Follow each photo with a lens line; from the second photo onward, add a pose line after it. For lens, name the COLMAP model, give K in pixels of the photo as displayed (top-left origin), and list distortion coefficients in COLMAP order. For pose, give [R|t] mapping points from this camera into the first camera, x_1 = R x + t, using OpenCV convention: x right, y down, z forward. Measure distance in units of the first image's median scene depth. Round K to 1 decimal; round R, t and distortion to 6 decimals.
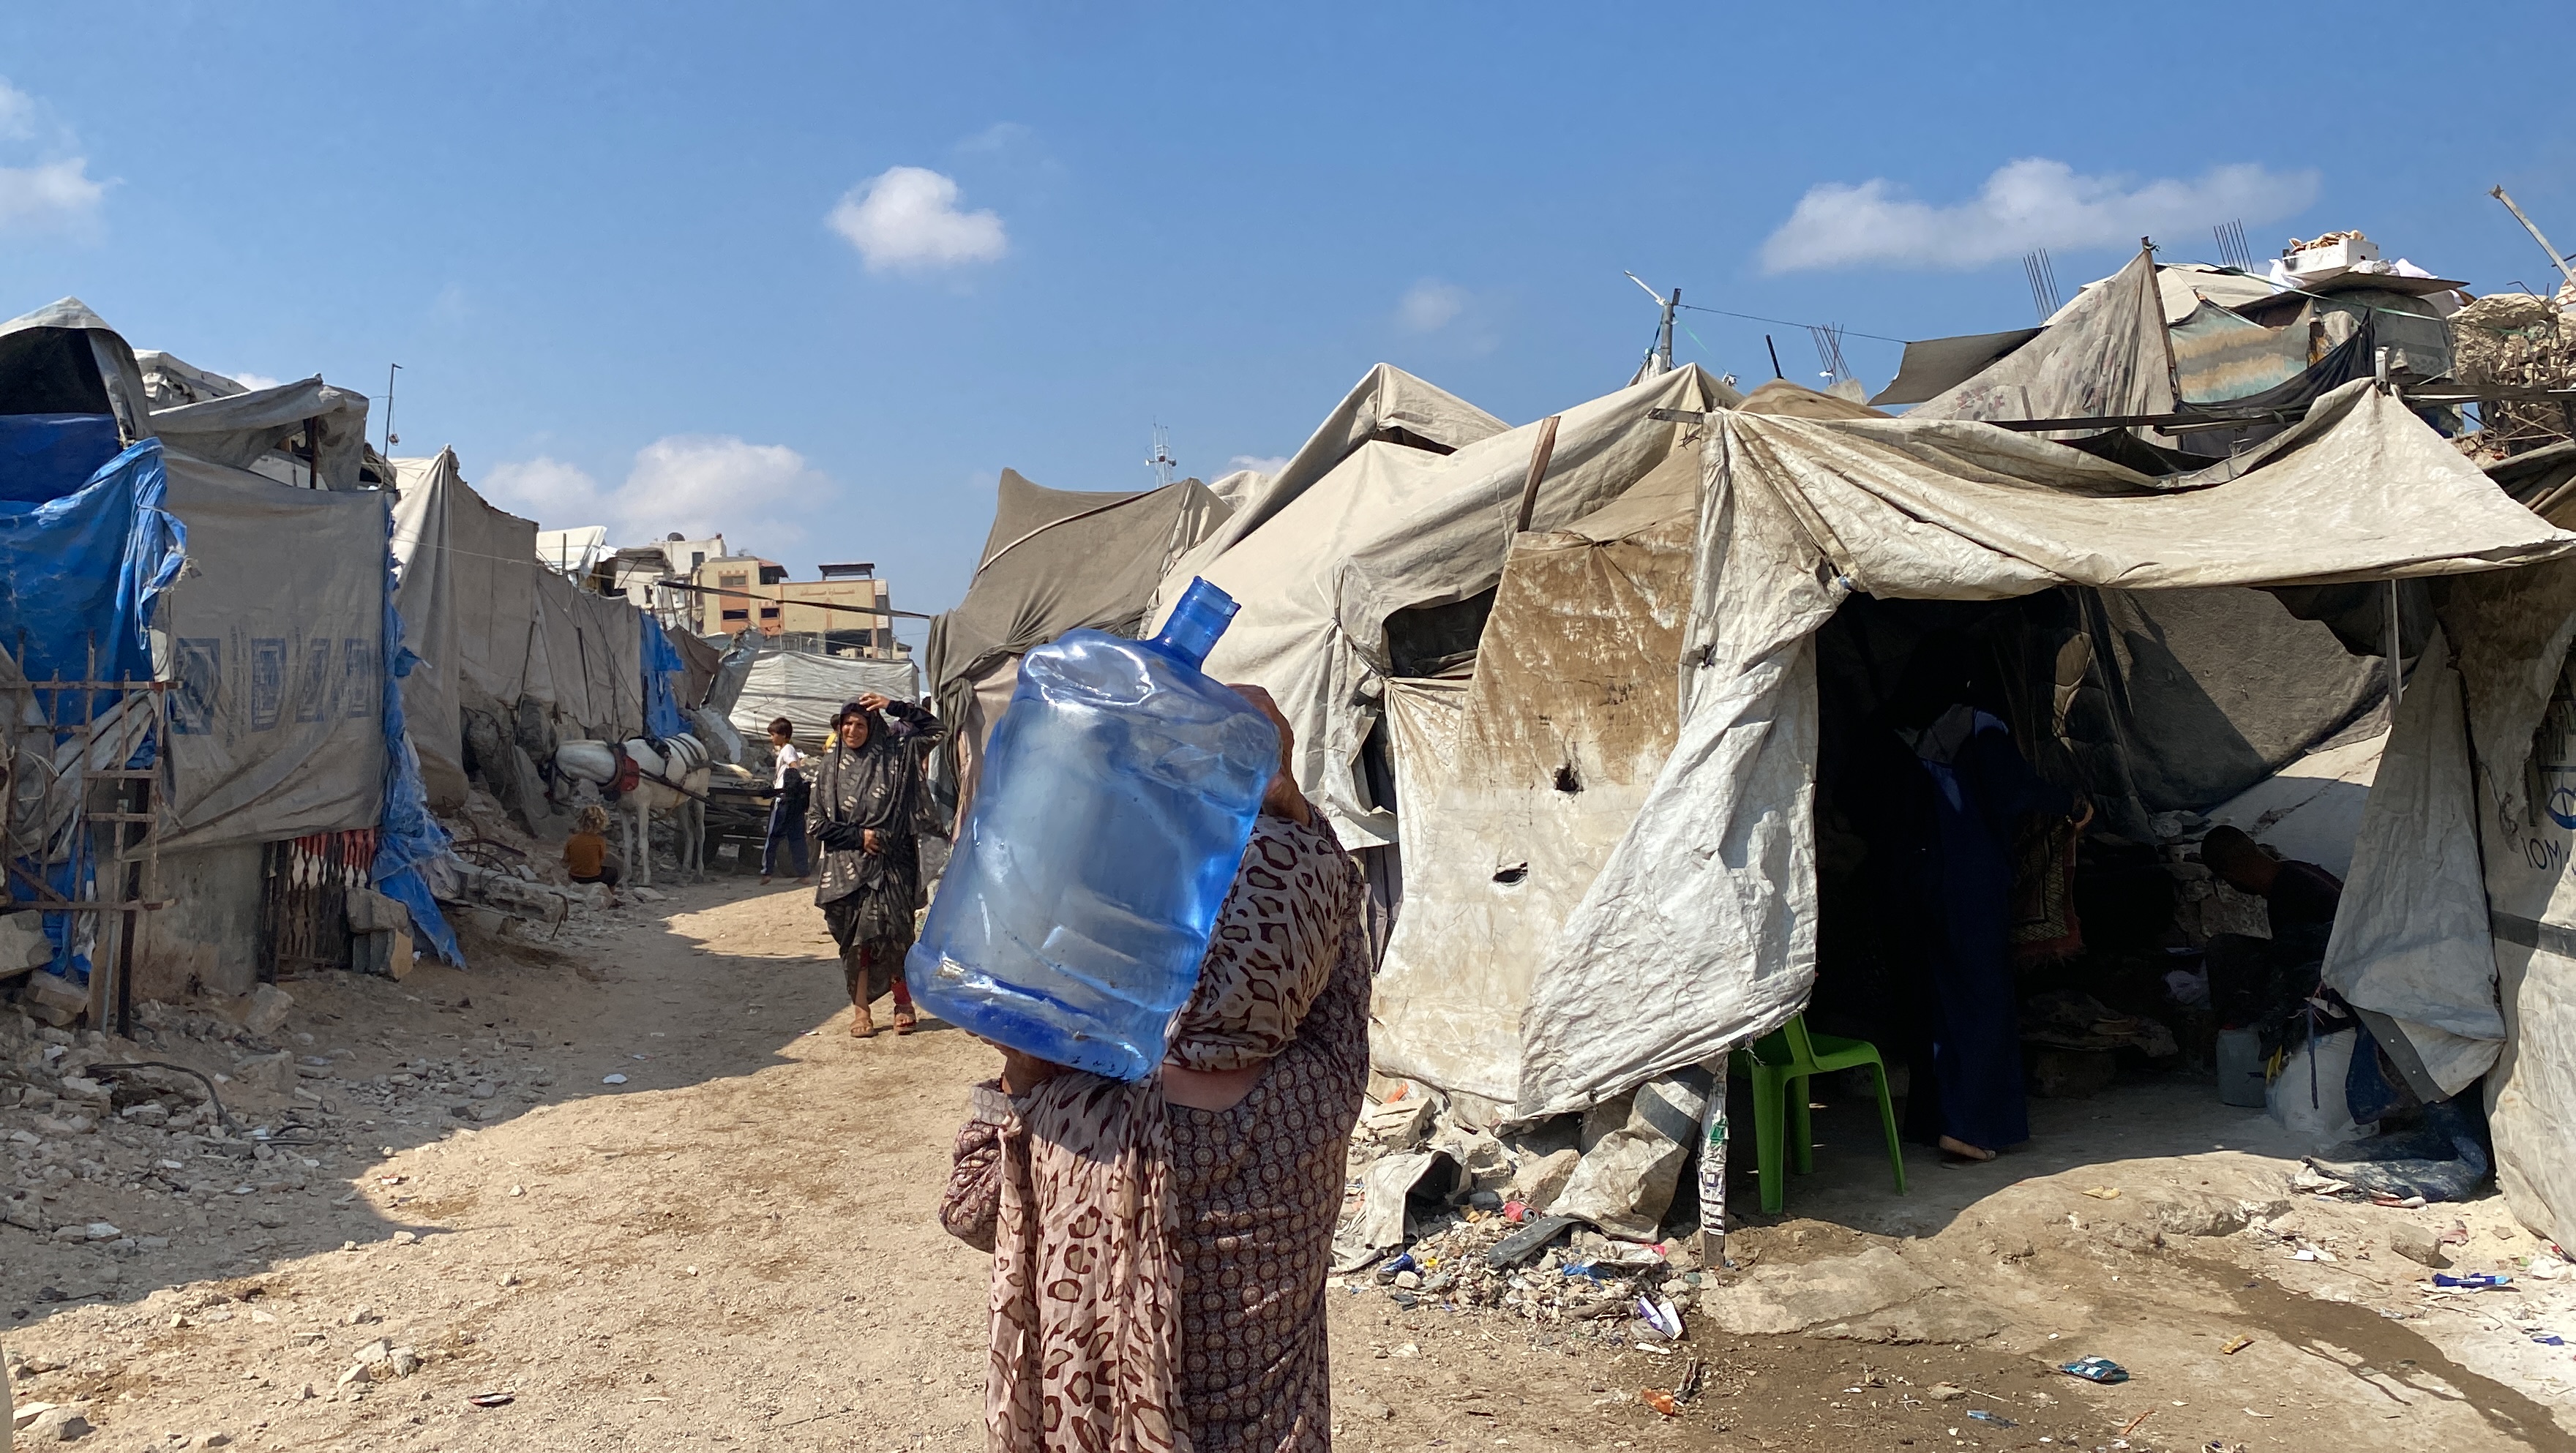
lens RADIAL K [[2334.1, 0, 1290.3], [0, 2334.1, 659.4], [0, 0, 1]] dist [0.182030, -0.308022]
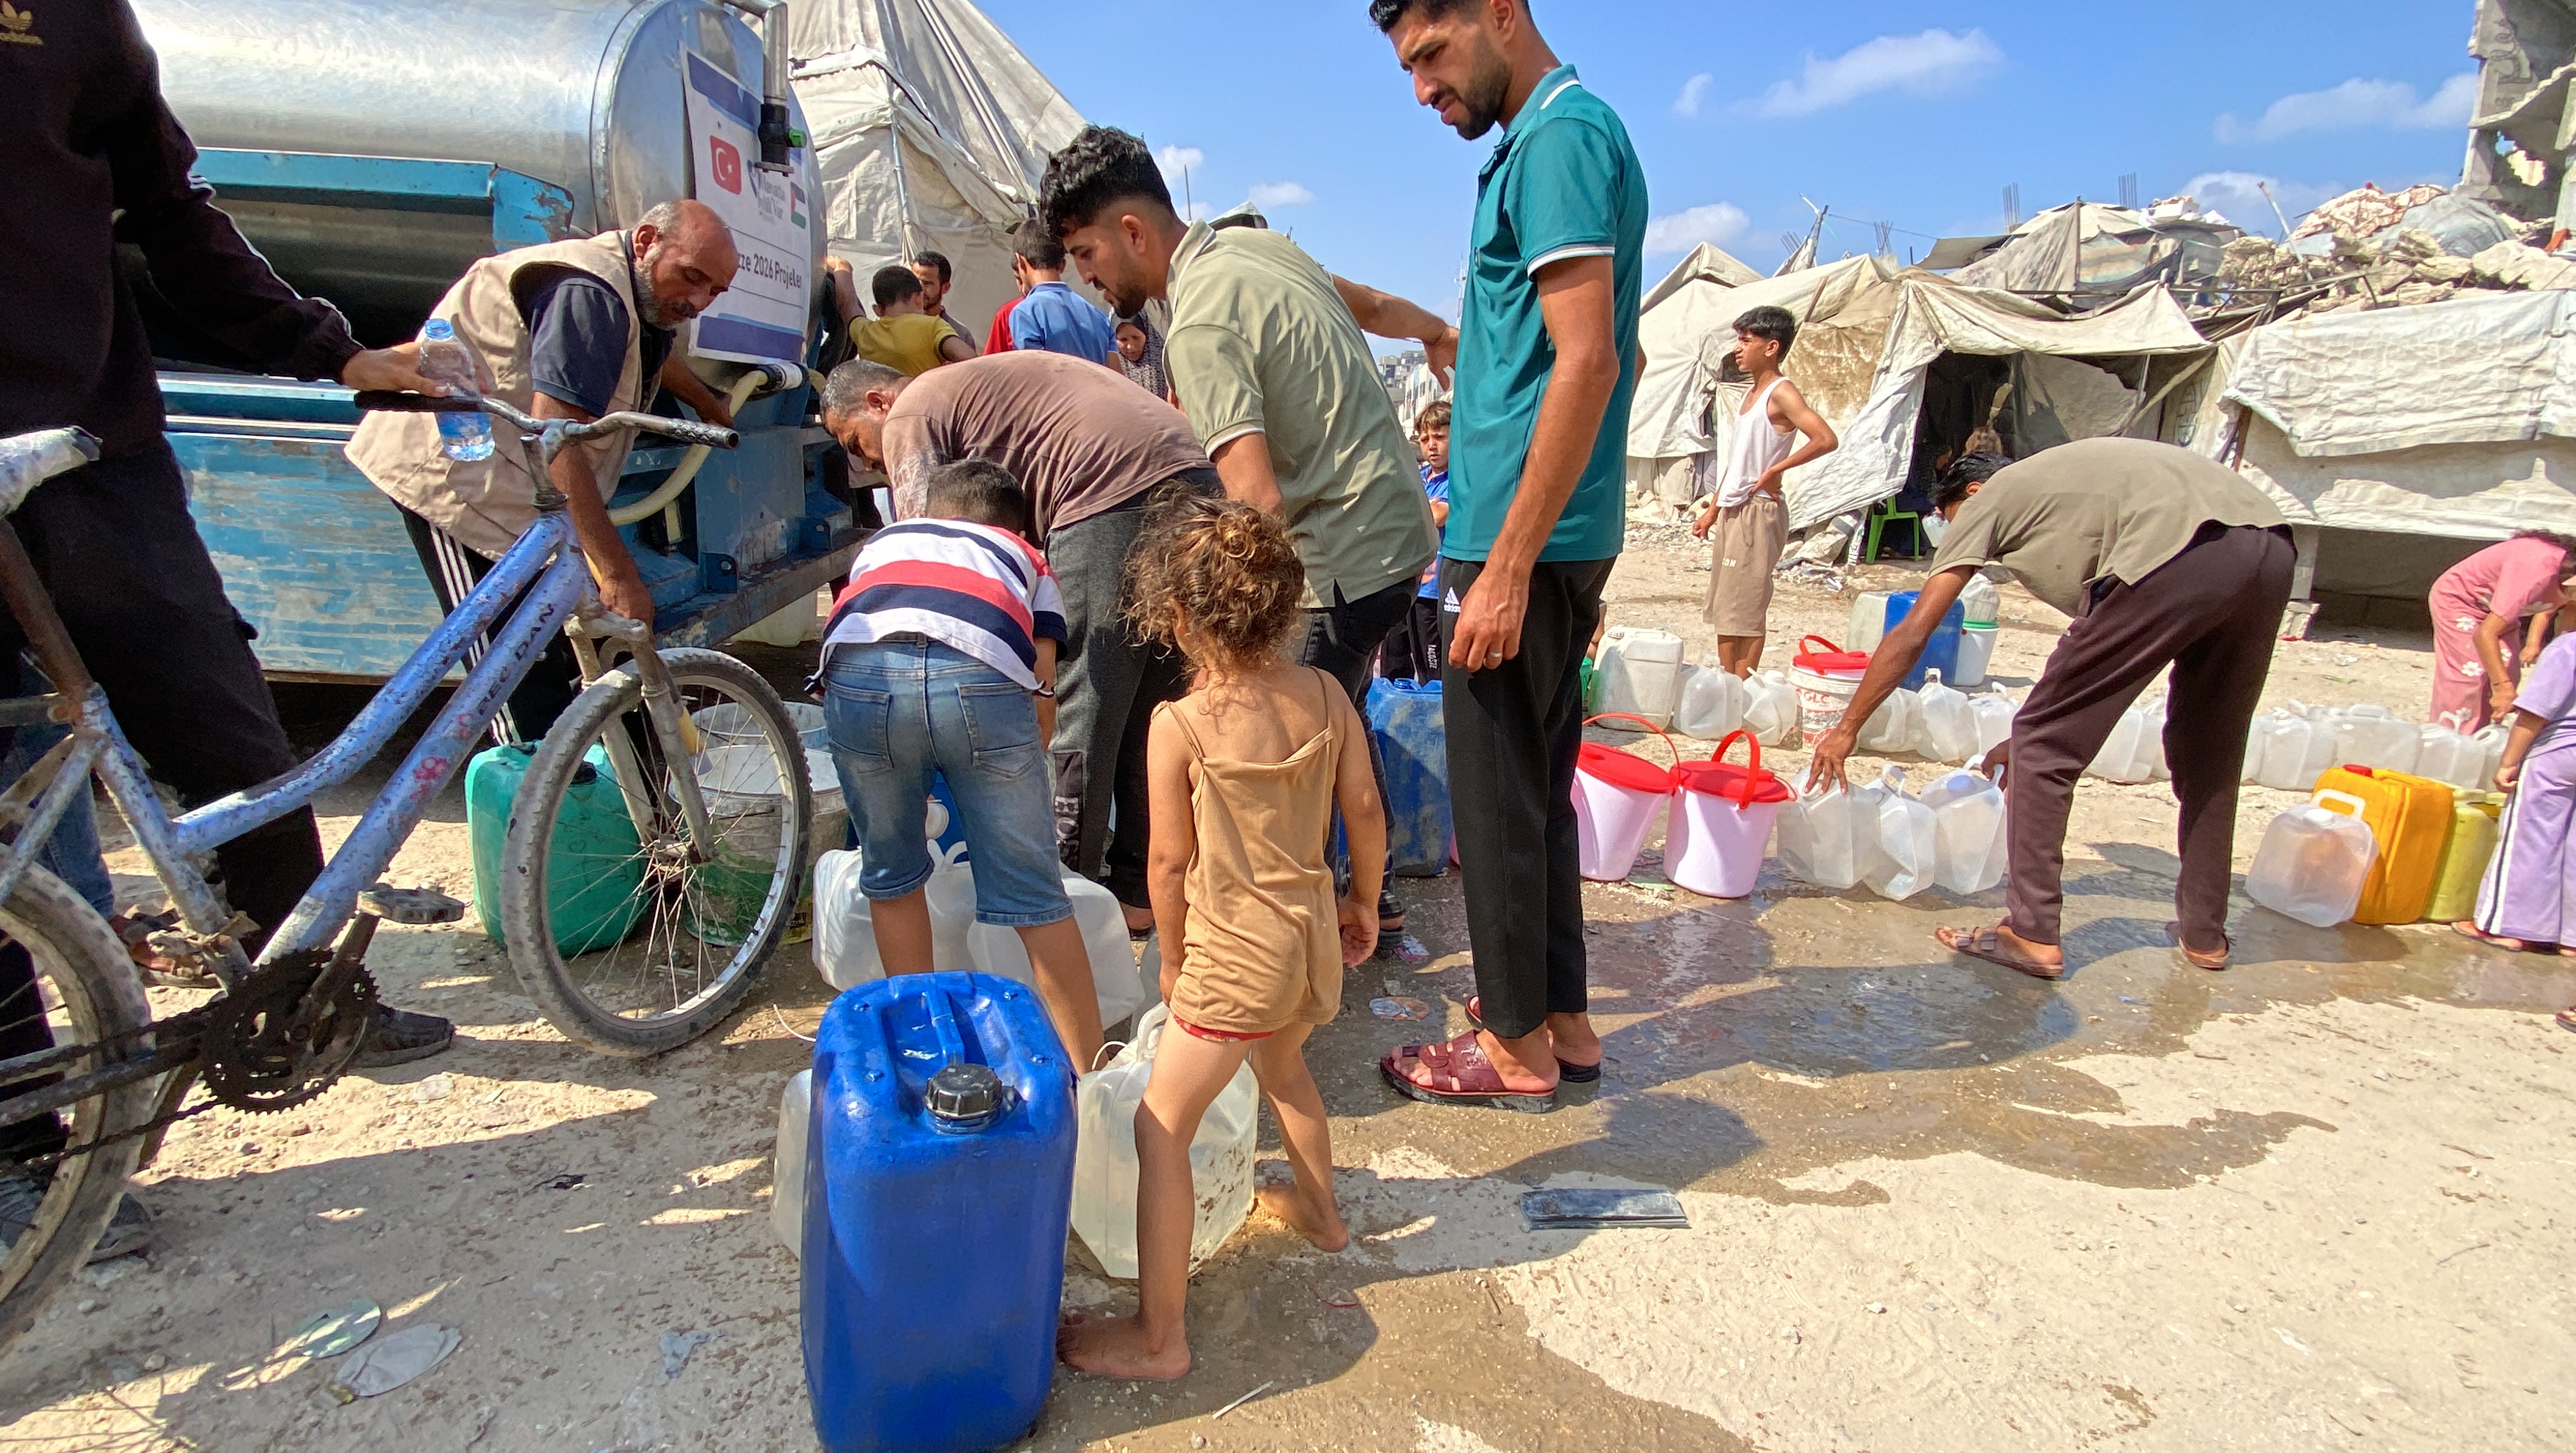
lens RADIAL K [[1260.3, 0, 1288.0], [0, 1260.3, 726.5], [0, 0, 1]] dist [0.038862, -0.024422]
pose [[0.983906, 0.107988, -0.142367, -0.268456], [-0.068181, 0.963333, 0.259503, 0.063142], [0.165170, -0.245620, 0.955191, -0.704783]]
